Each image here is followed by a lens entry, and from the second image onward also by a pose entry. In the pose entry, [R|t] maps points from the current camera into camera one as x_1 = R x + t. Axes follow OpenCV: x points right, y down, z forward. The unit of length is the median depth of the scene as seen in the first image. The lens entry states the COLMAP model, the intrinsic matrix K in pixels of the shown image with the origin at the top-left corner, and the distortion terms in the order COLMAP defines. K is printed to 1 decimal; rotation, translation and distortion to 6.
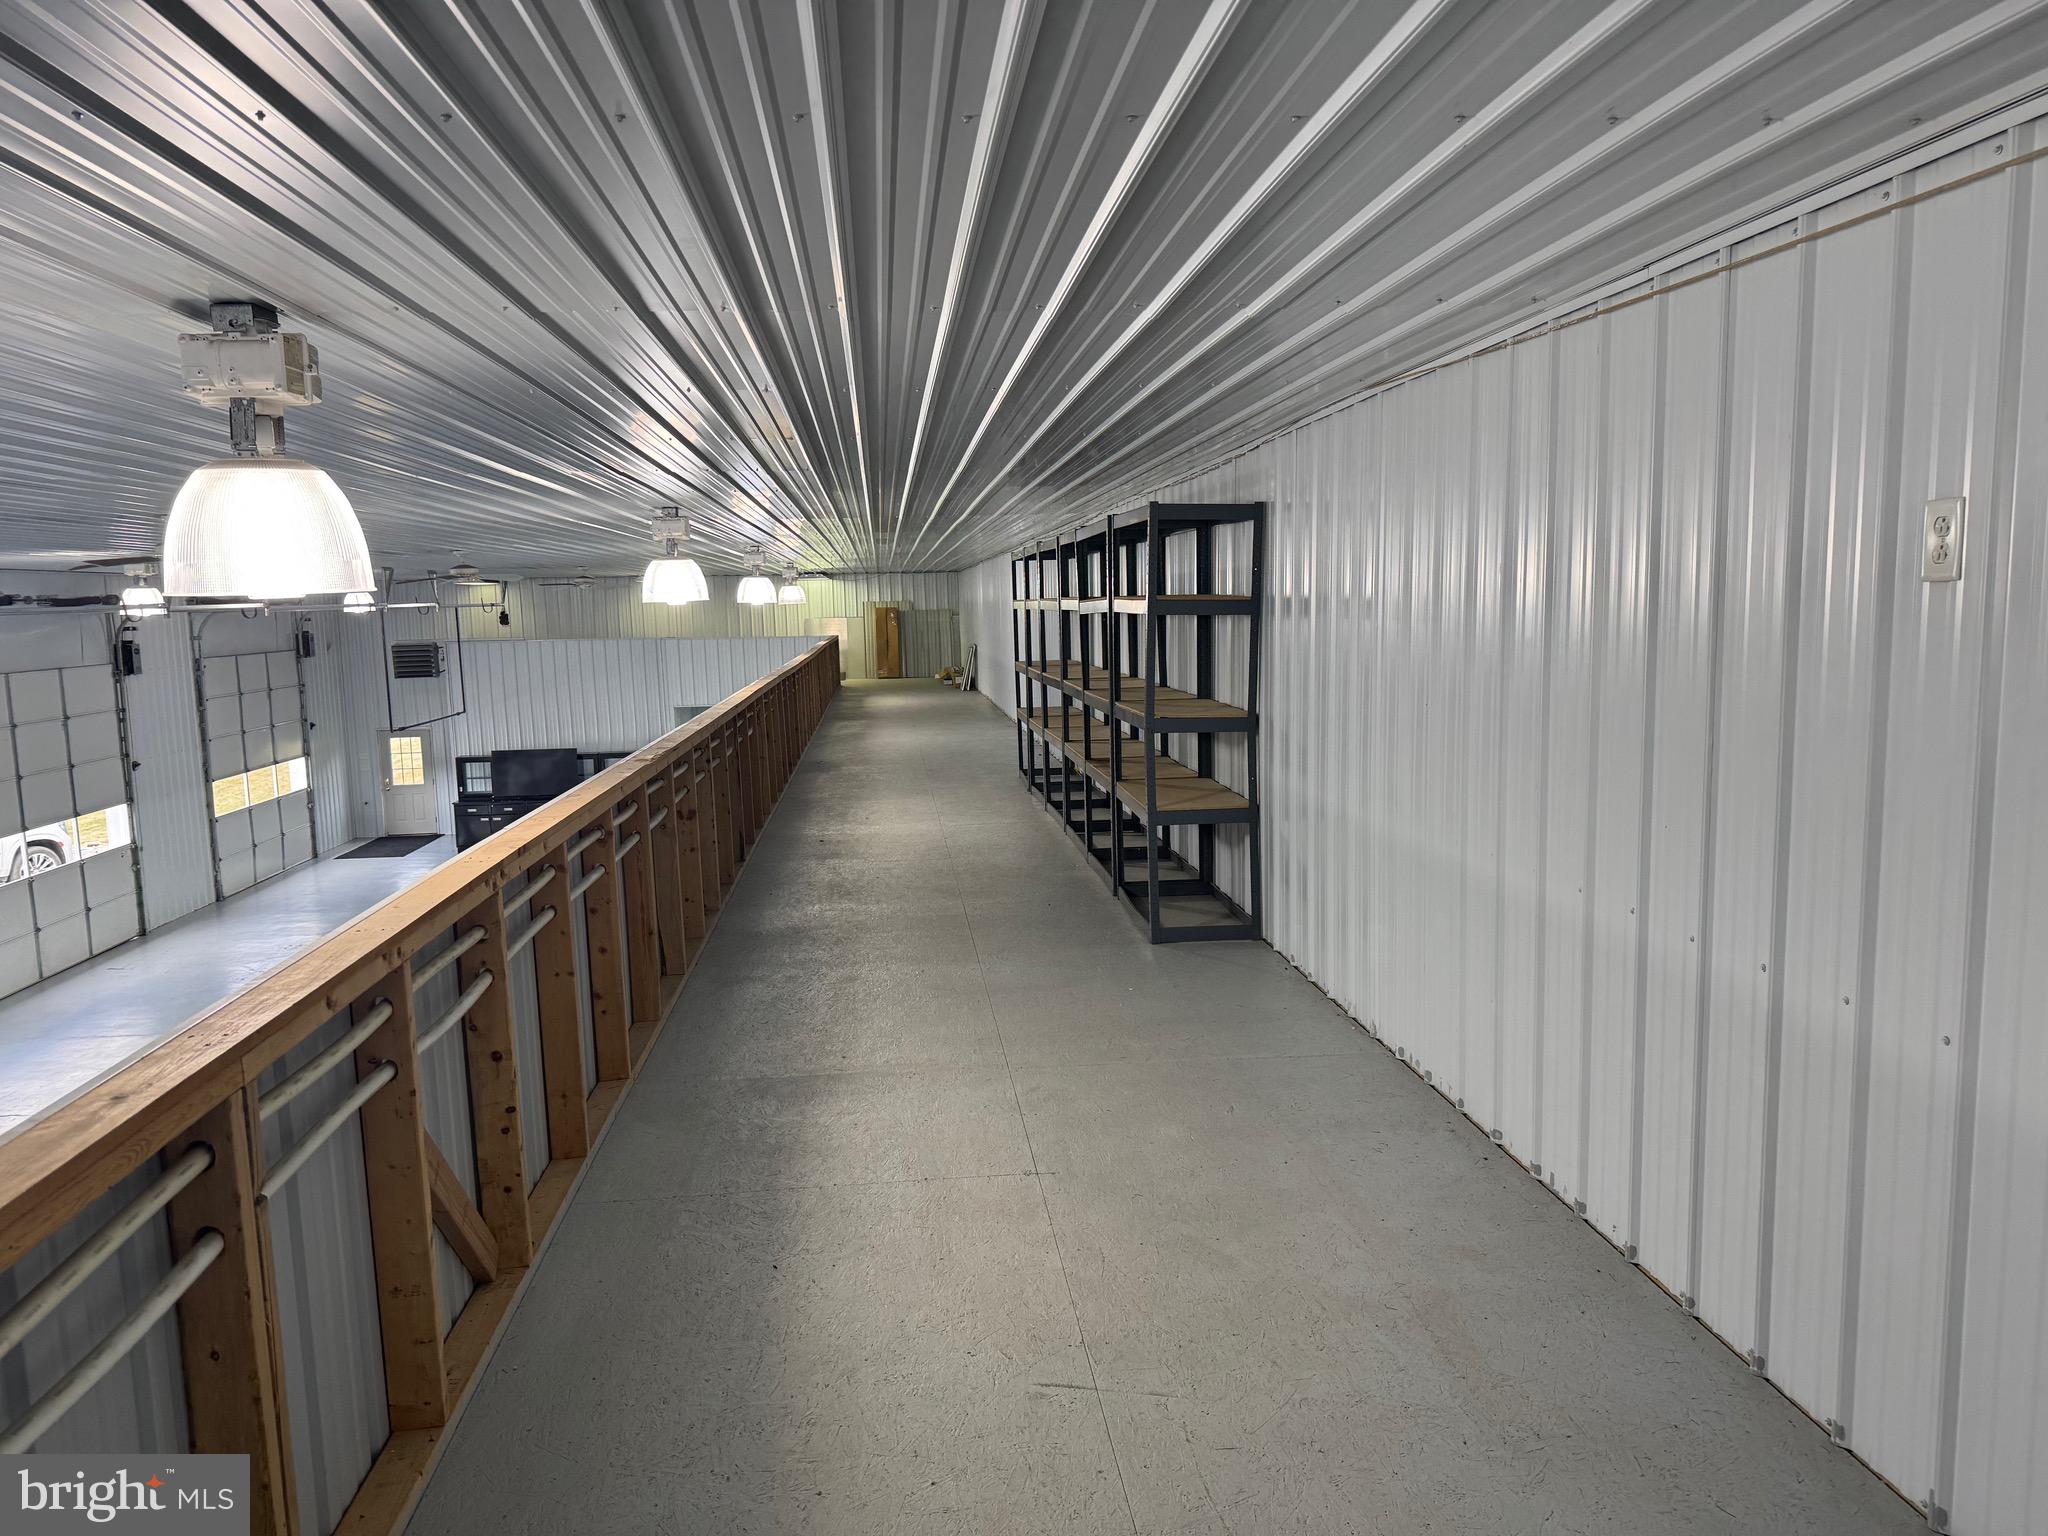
lens RADIAL K [[1395.8, 0, 1024.0], [0, 1395.8, 768.0], [0, 0, 1]] dist [0.094036, -0.142011]
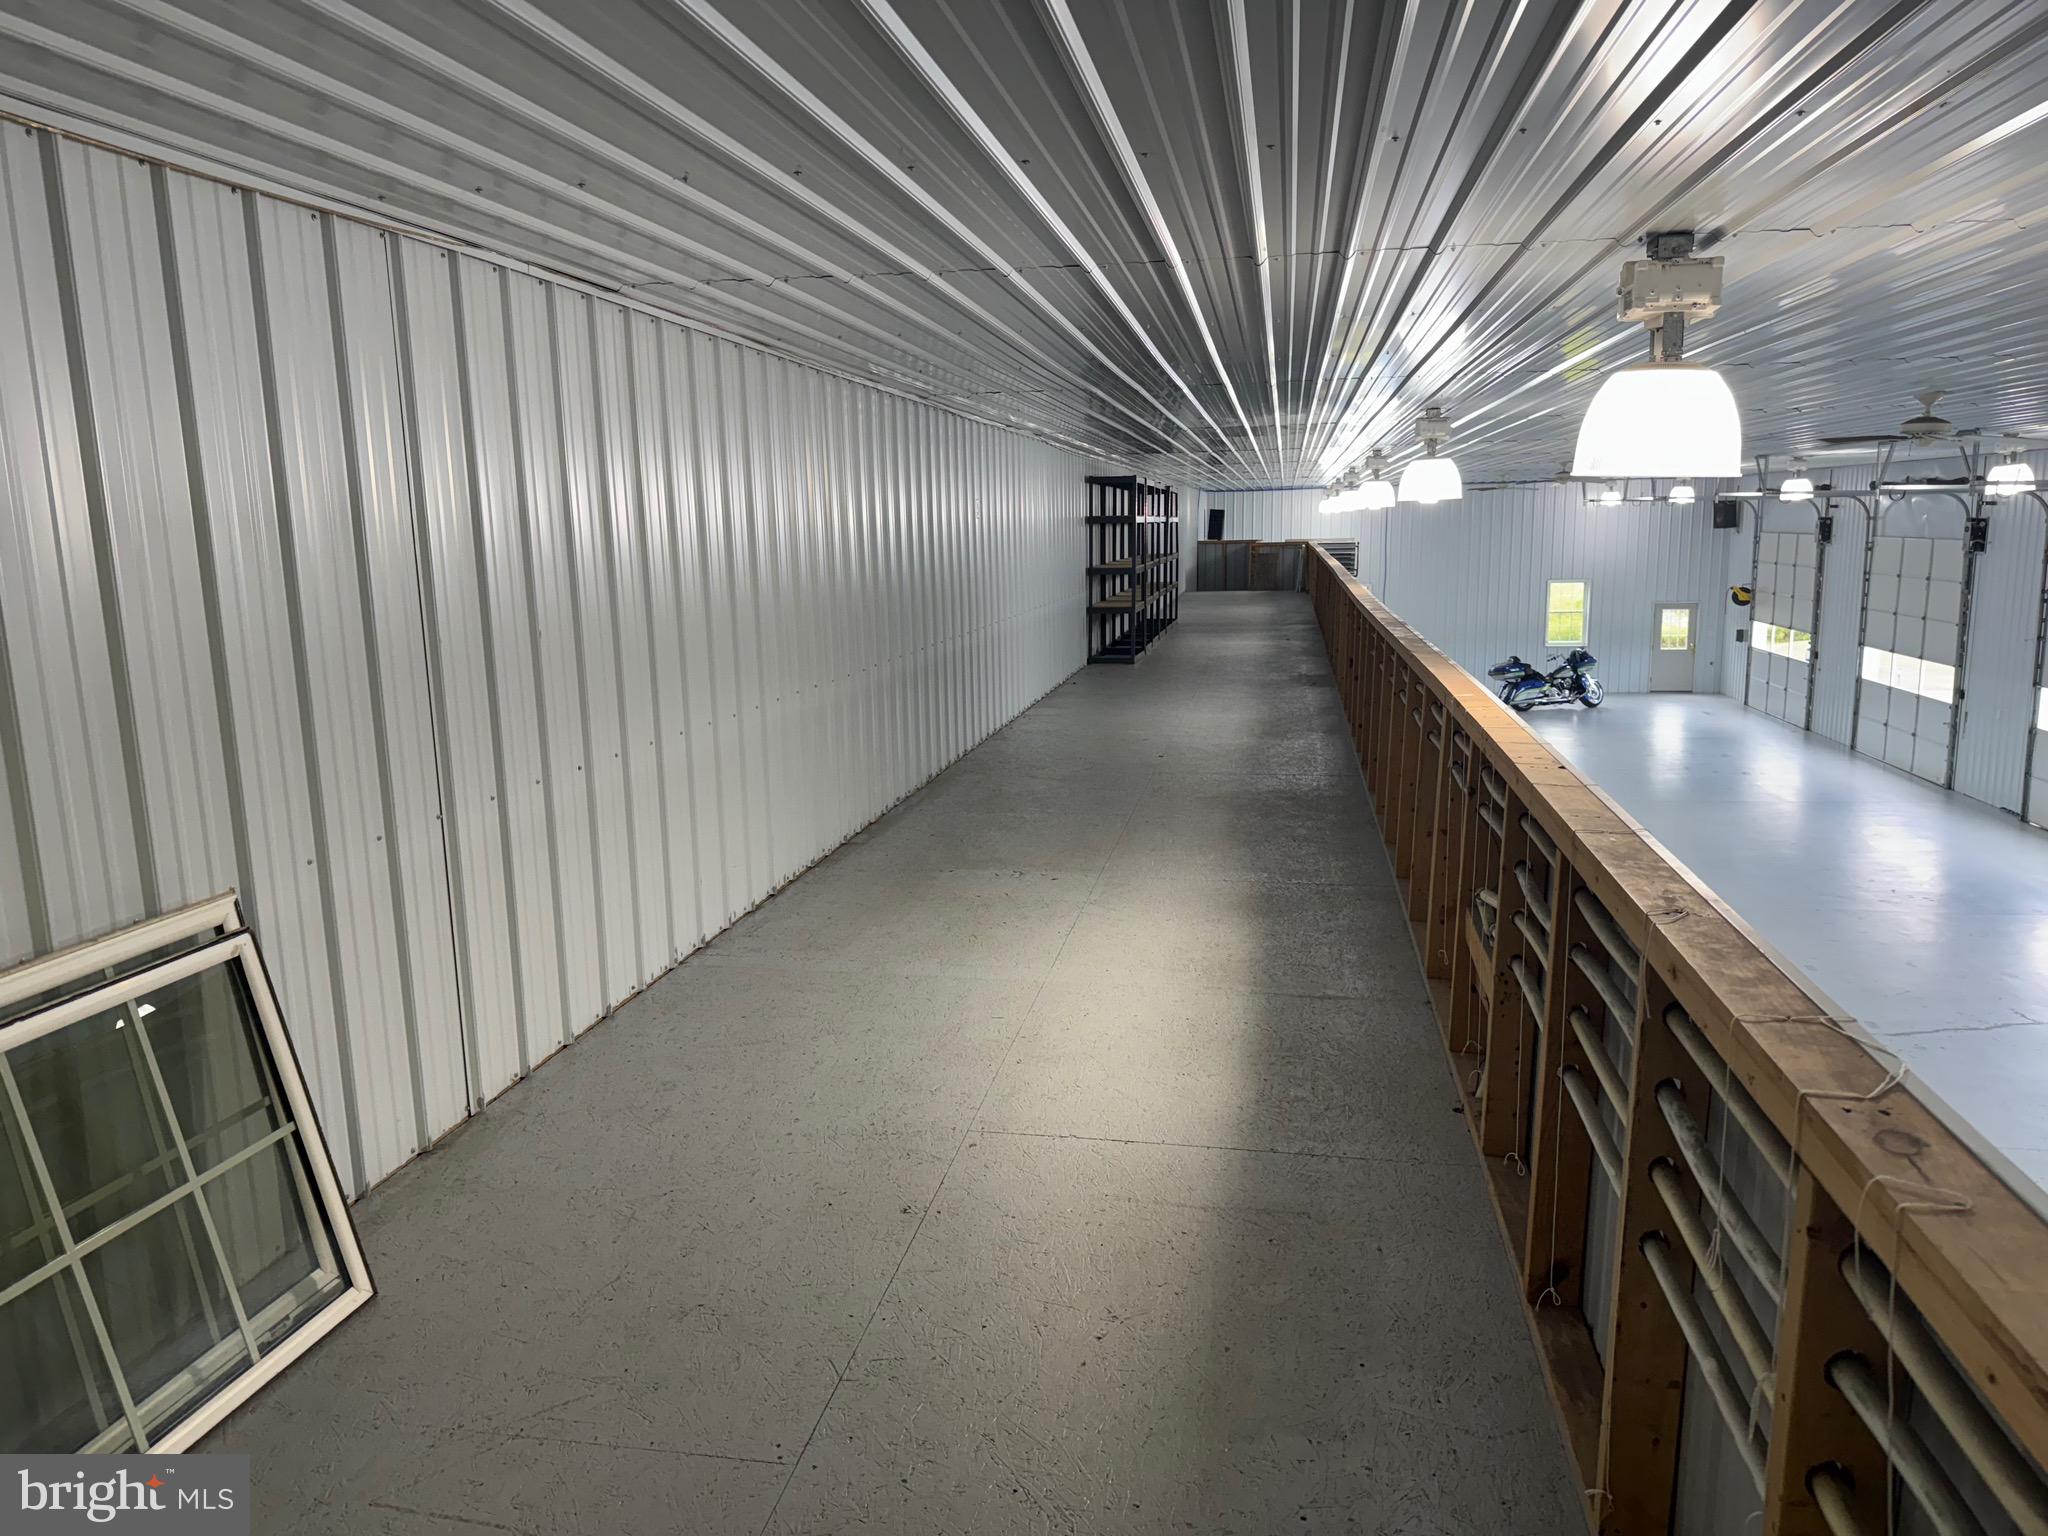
lens RADIAL K [[1395.8, 0, 1024.0], [0, 1395.8, 768.0], [0, 0, 1]] dist [0.094036, -0.142011]
pose [[-0.948111, -0.016949, 0.317486, -0.231663], [0.073813, 0.959560, 0.271654, -0.195215], [-0.309251, 0.280993, -0.908519, 1.745150]]
